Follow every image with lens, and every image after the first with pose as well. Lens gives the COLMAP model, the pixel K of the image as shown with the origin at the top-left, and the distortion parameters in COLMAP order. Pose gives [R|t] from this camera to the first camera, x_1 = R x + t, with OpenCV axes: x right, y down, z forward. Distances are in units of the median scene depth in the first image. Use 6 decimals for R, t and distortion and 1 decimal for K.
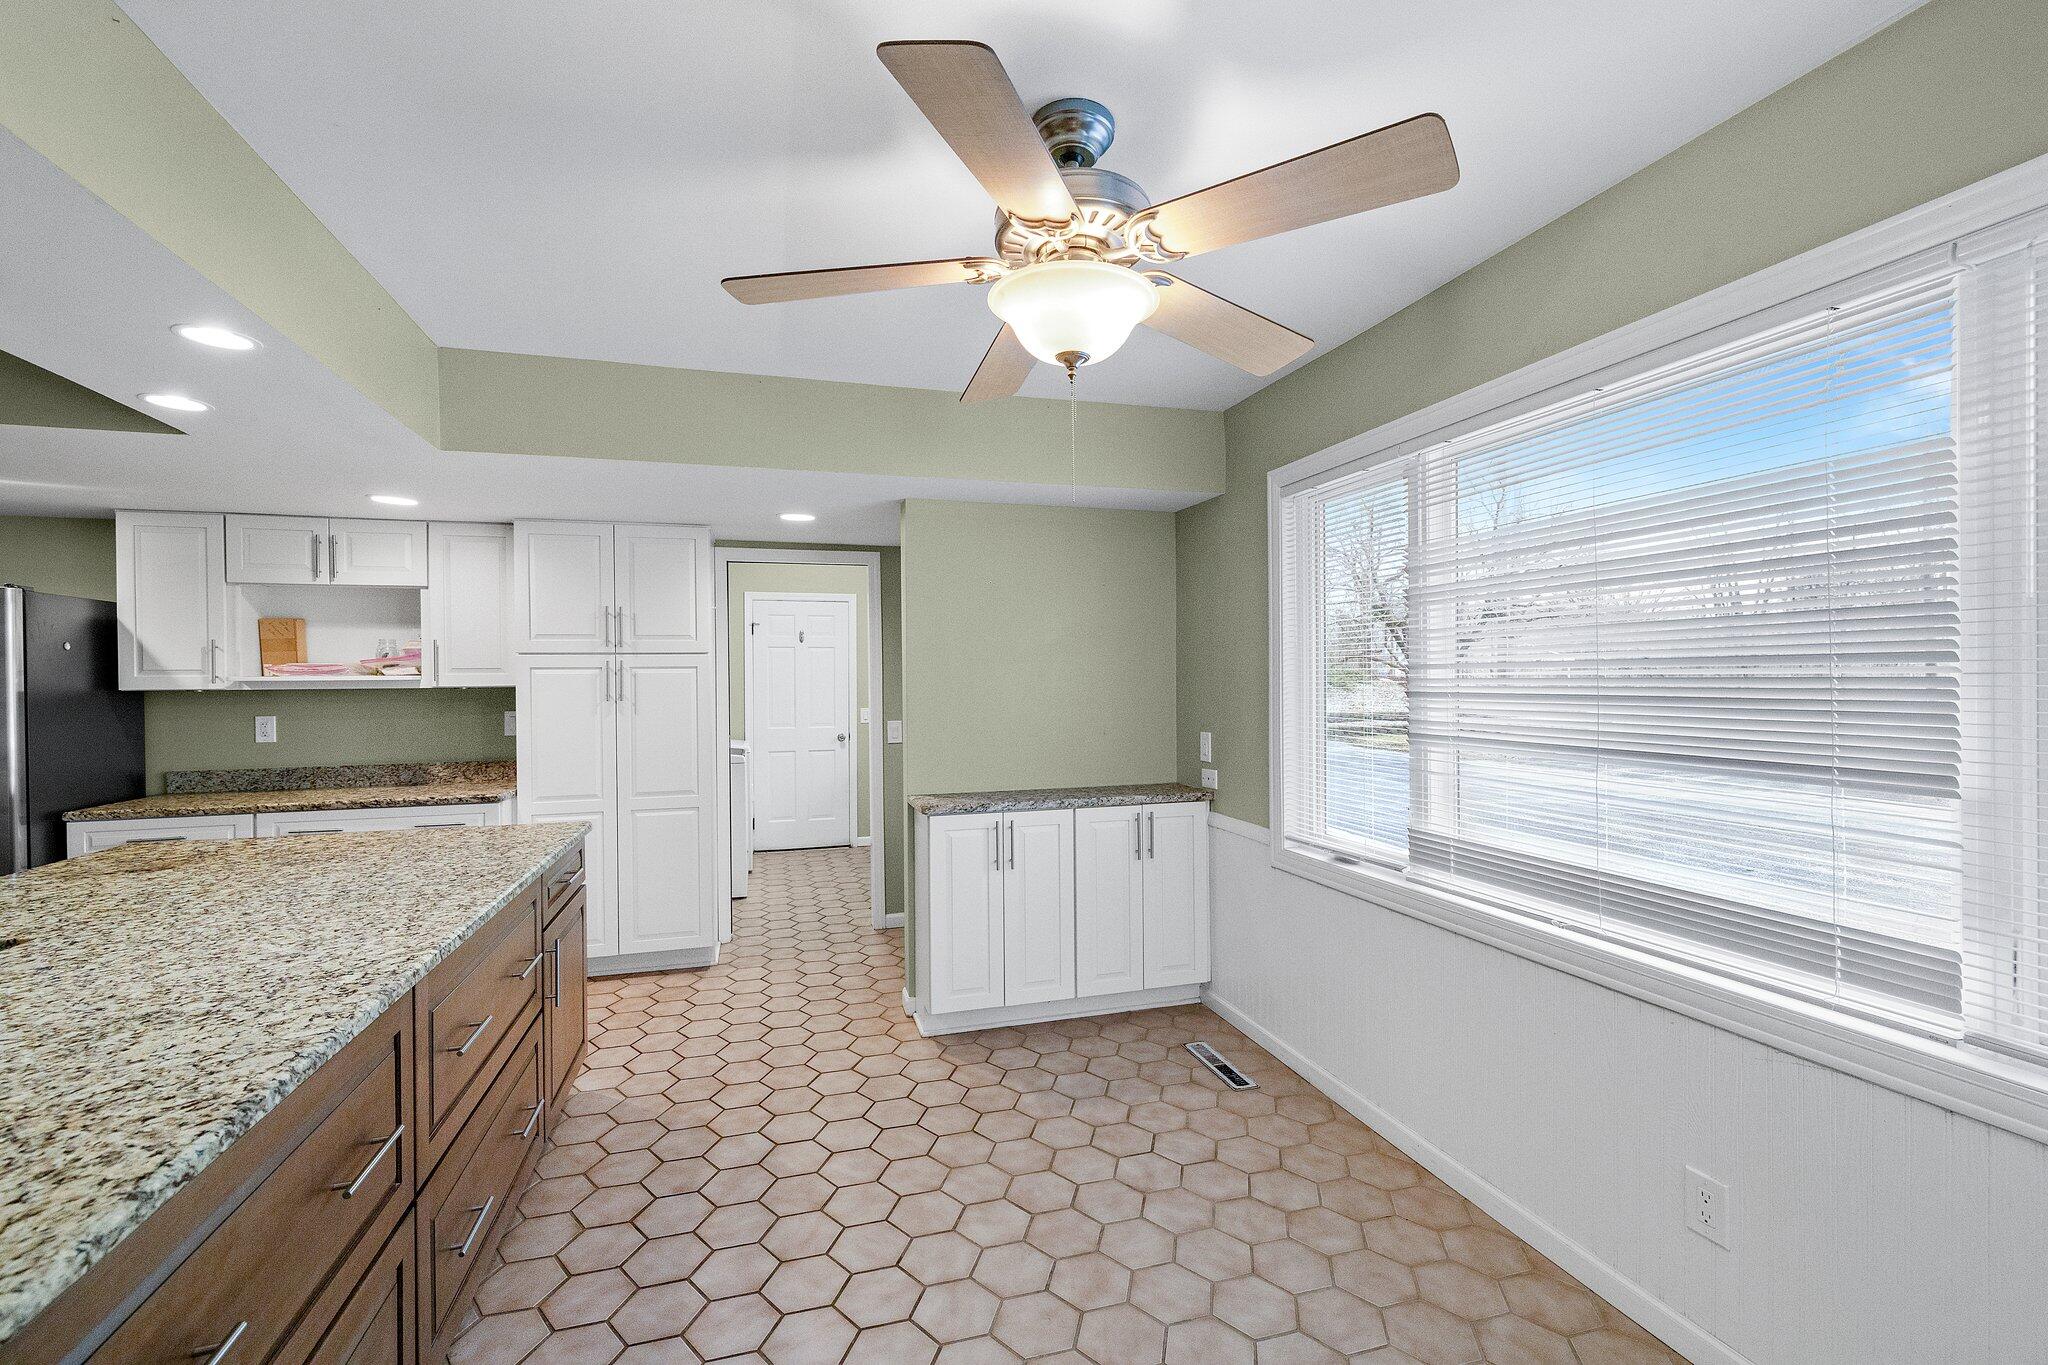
lens RADIAL K [[878.5, 0, 1009.5], [0, 878.5, 664.8], [0, 0, 1]] dist [0.003458, -0.000447]
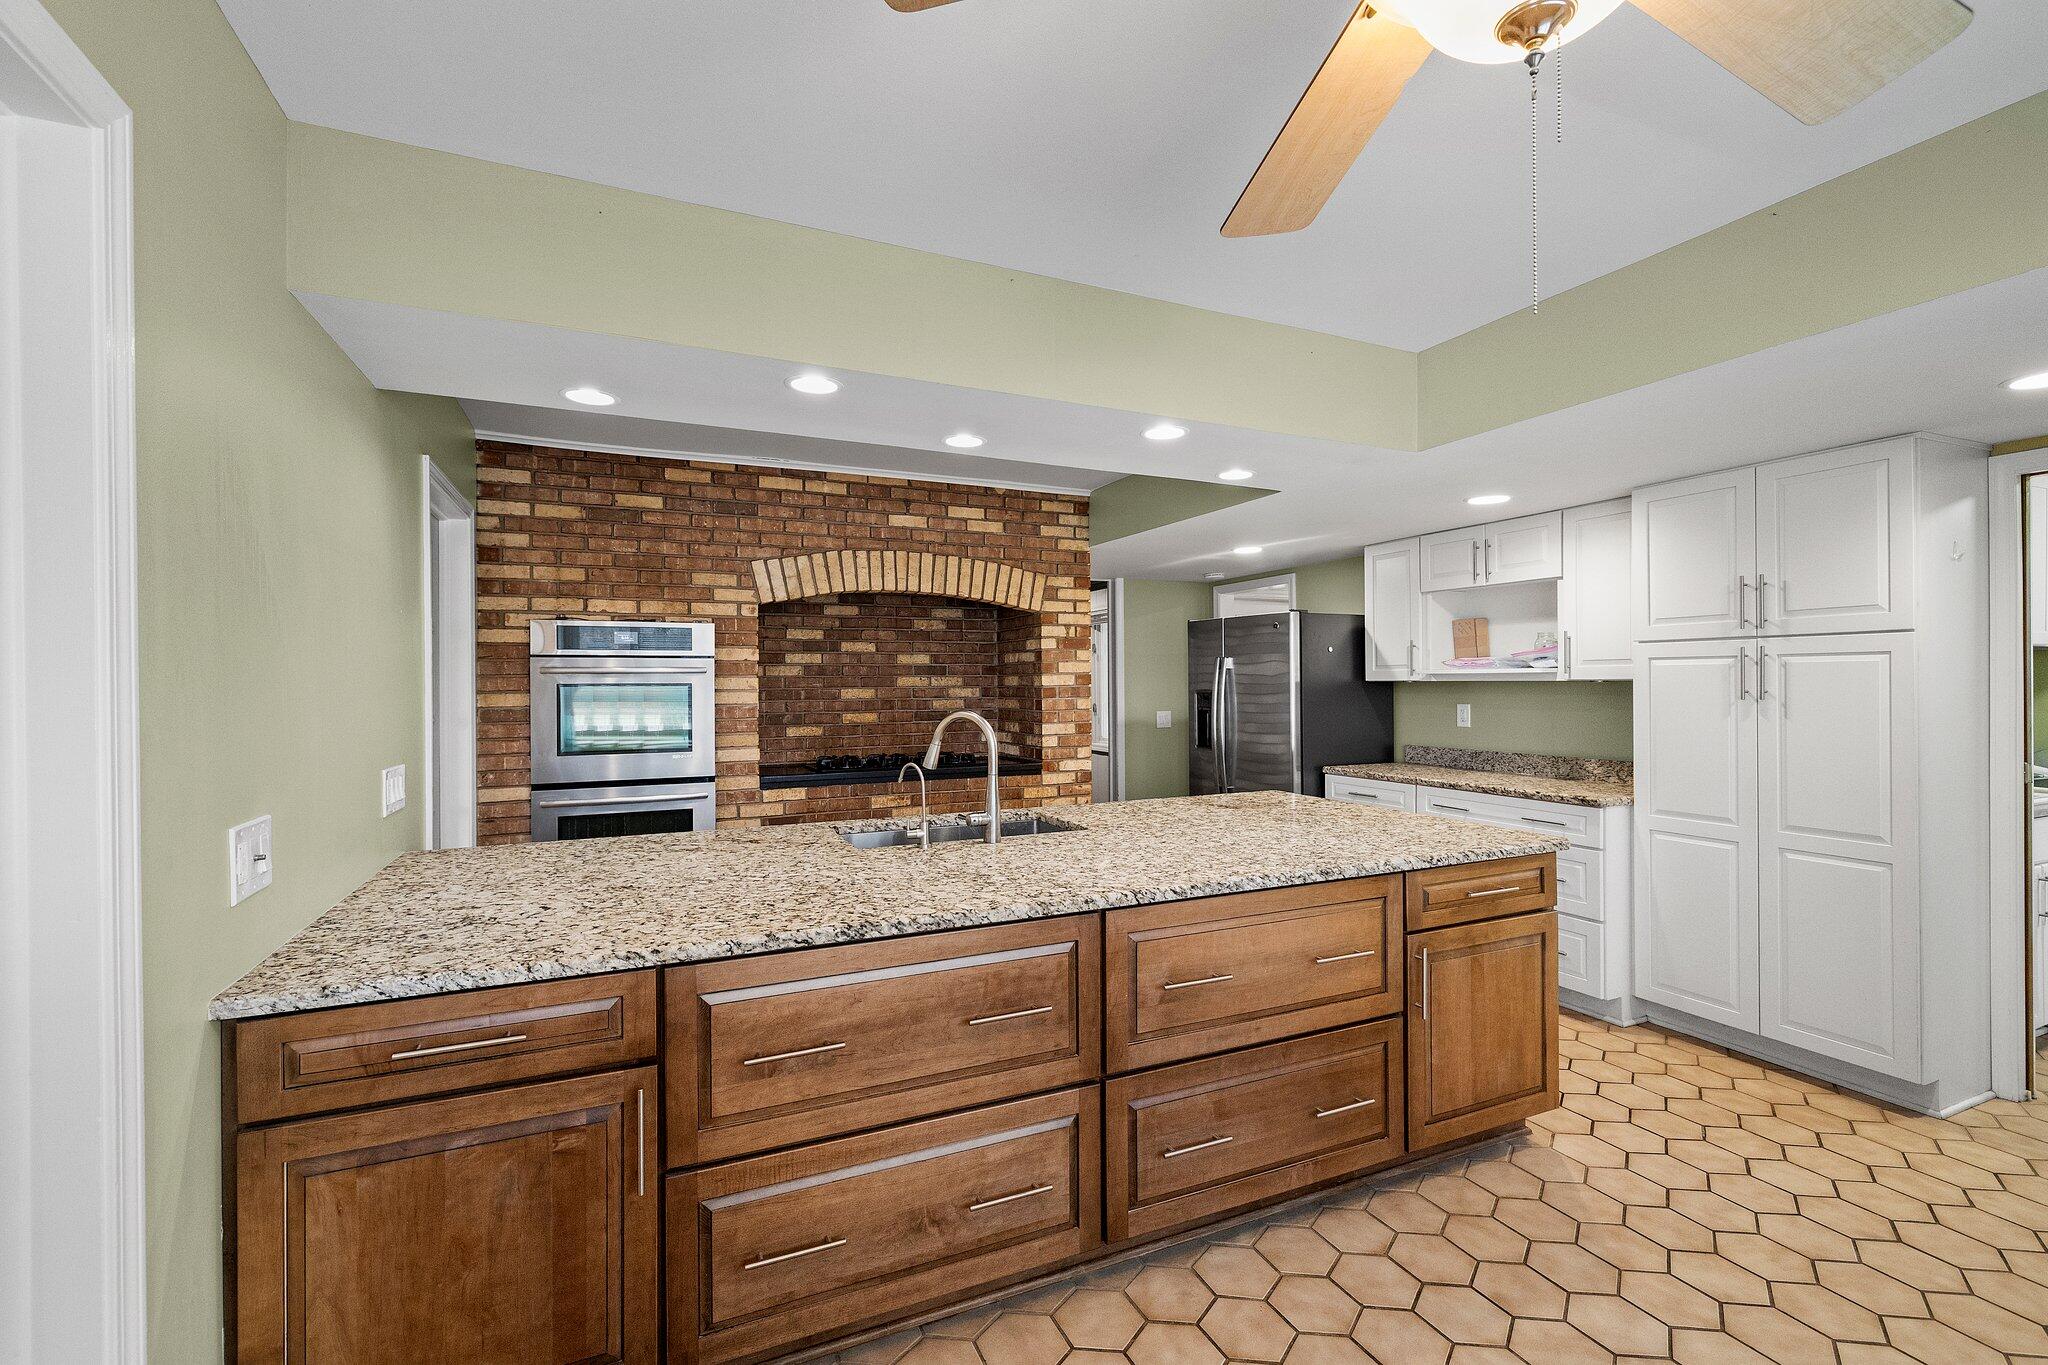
lens RADIAL K [[878.5, 0, 1024.9], [0, 878.5, 669.9], [0, 0, 1]] dist [0.003458, -0.000447]
pose [[0.135877, -0.005248, -0.990712, 0.245695], [0.021089, 0.999775, -0.002404, 0.004560], [0.990501, -0.020566, 0.135957, 0.305357]]
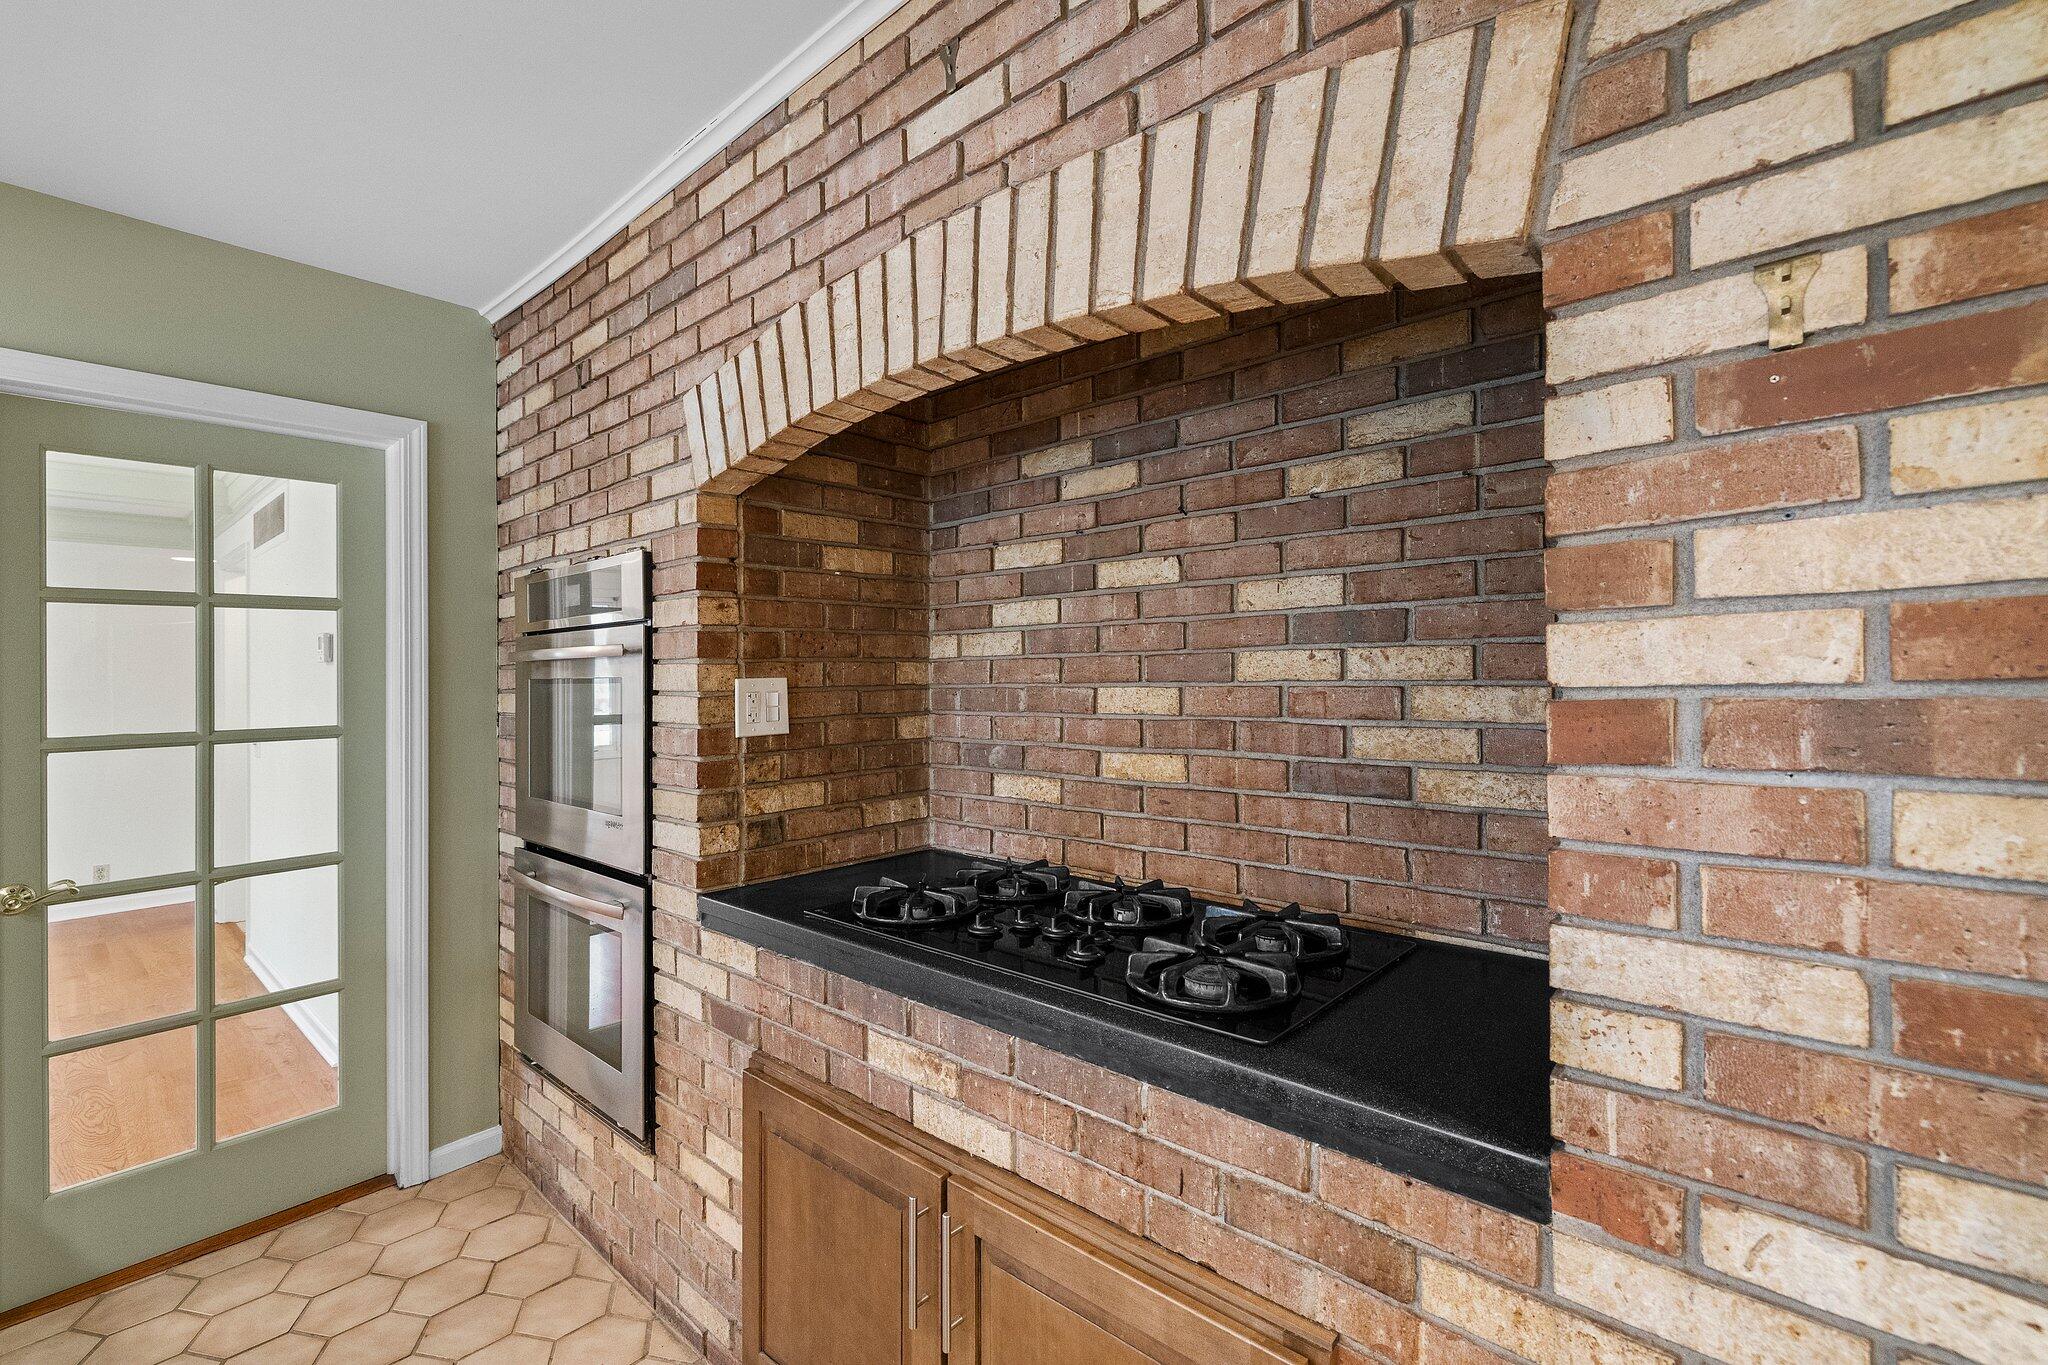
lens RADIAL K [[878.5, 0, 992.4], [0, 878.5, 674.0], [0, 0, 1]] dist [0.003458, -0.000447]
pose [[-0.856871, 0.021982, -0.515062, -0.833333], [0.031265, 0.999467, -0.009357, 0.020193], [0.514582, -0.024121, -0.857102, 0.625802]]
